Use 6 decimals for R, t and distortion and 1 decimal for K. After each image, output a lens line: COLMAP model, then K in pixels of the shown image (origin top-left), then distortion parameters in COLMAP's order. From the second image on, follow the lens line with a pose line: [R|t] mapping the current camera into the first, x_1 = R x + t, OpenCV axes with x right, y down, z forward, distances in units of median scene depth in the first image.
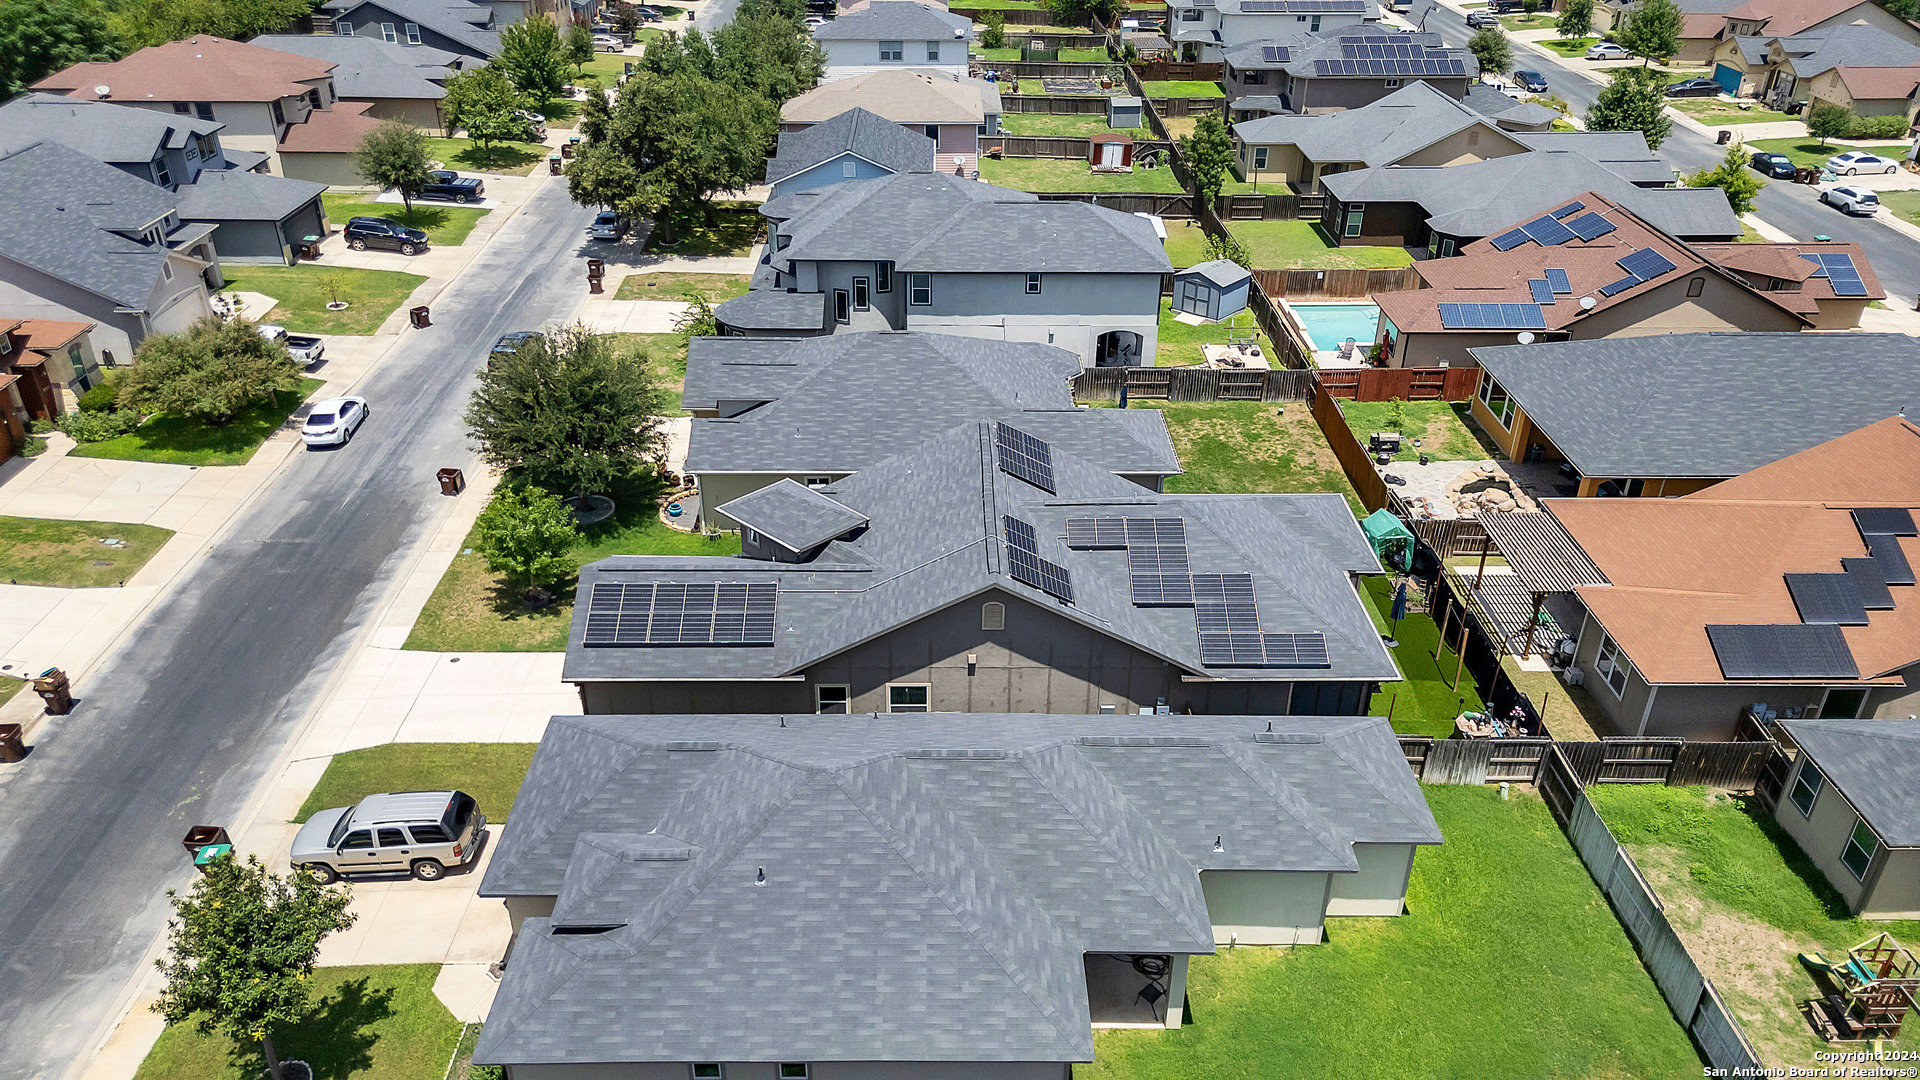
lens RADIAL K [[1316.8, 0, 957.0], [0, 1316.8, 538.7], [0, 0, 1]] dist [0.066290, -0.004056]
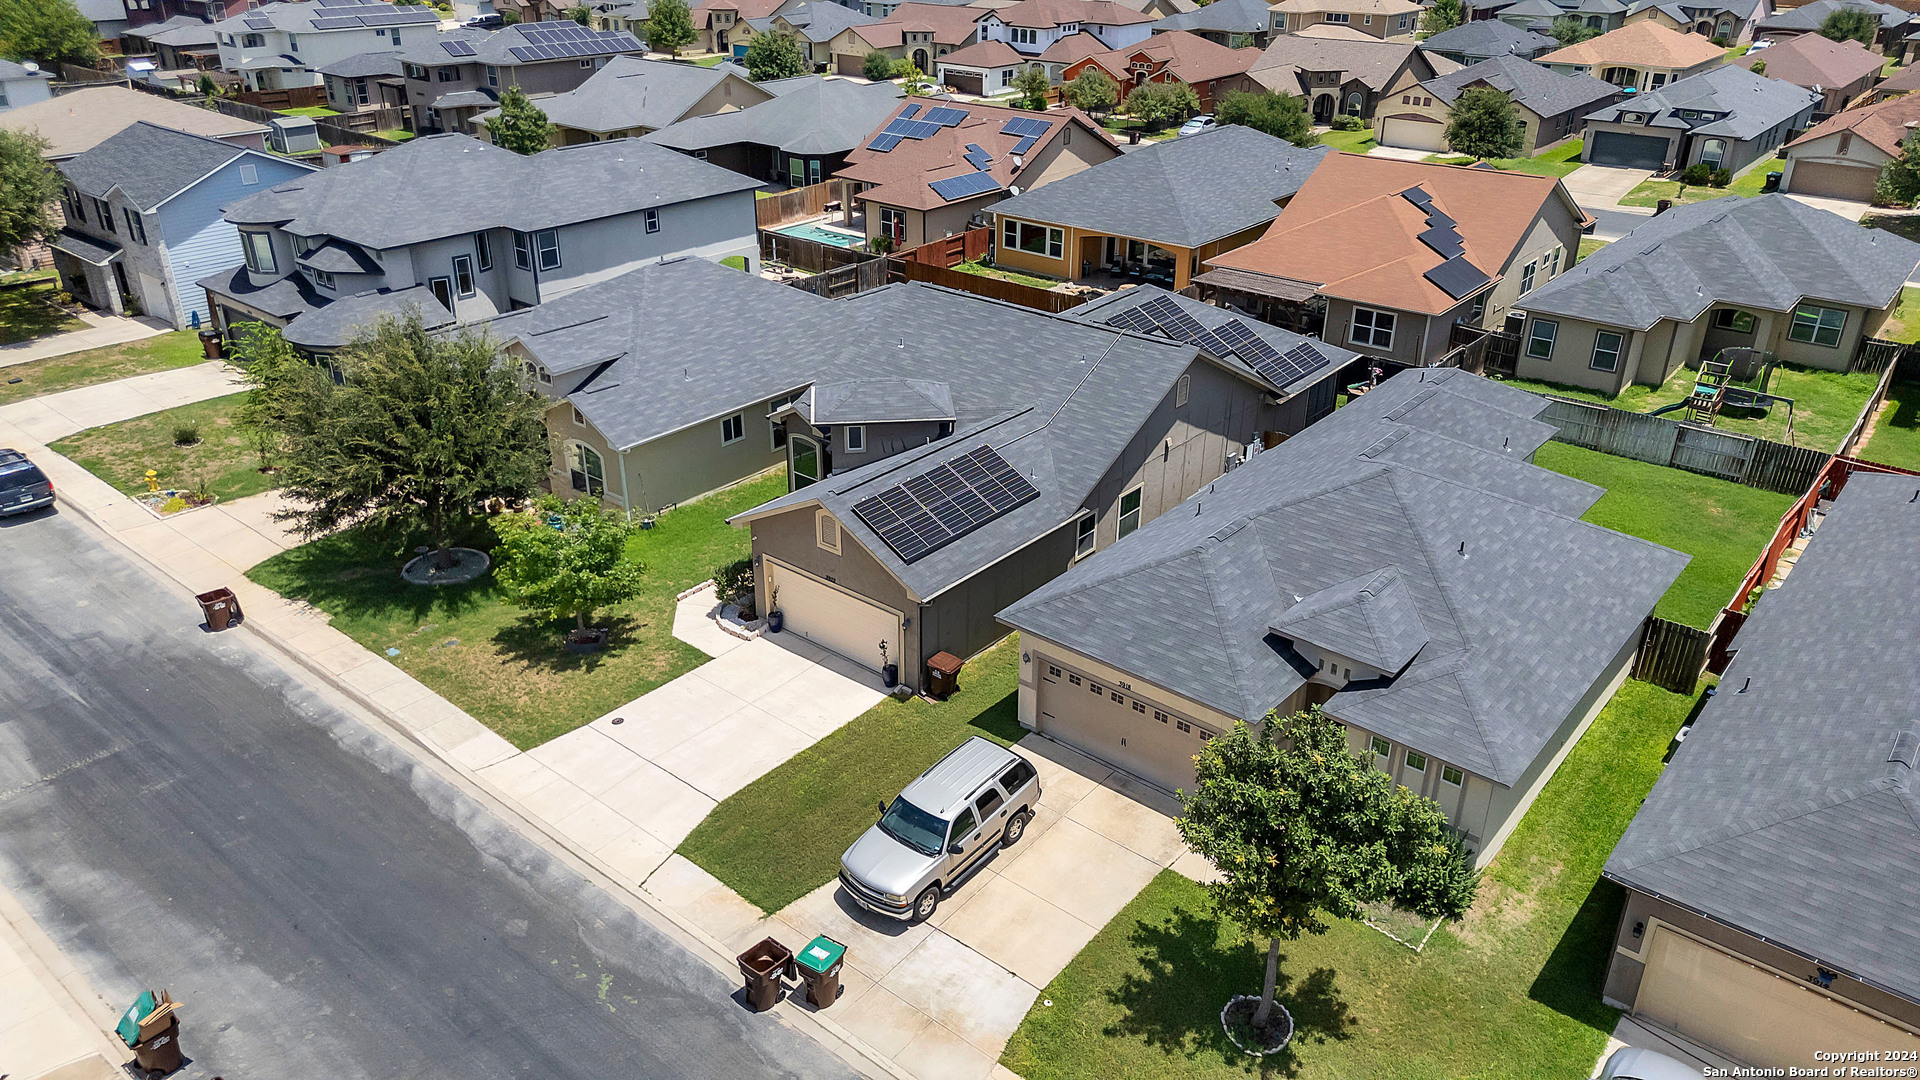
lens RADIAL K [[1316.8, 0, 955.2], [0, 1316.8, 541.9], [0, 0, 1]] dist [0.066290, -0.004056]
pose [[0.663024, -0.344481, 0.664629, -0.483811], [0.378684, 0.920197, 0.099174, -0.000339], [-0.645753, 0.185930, 0.740563, 0.223655]]
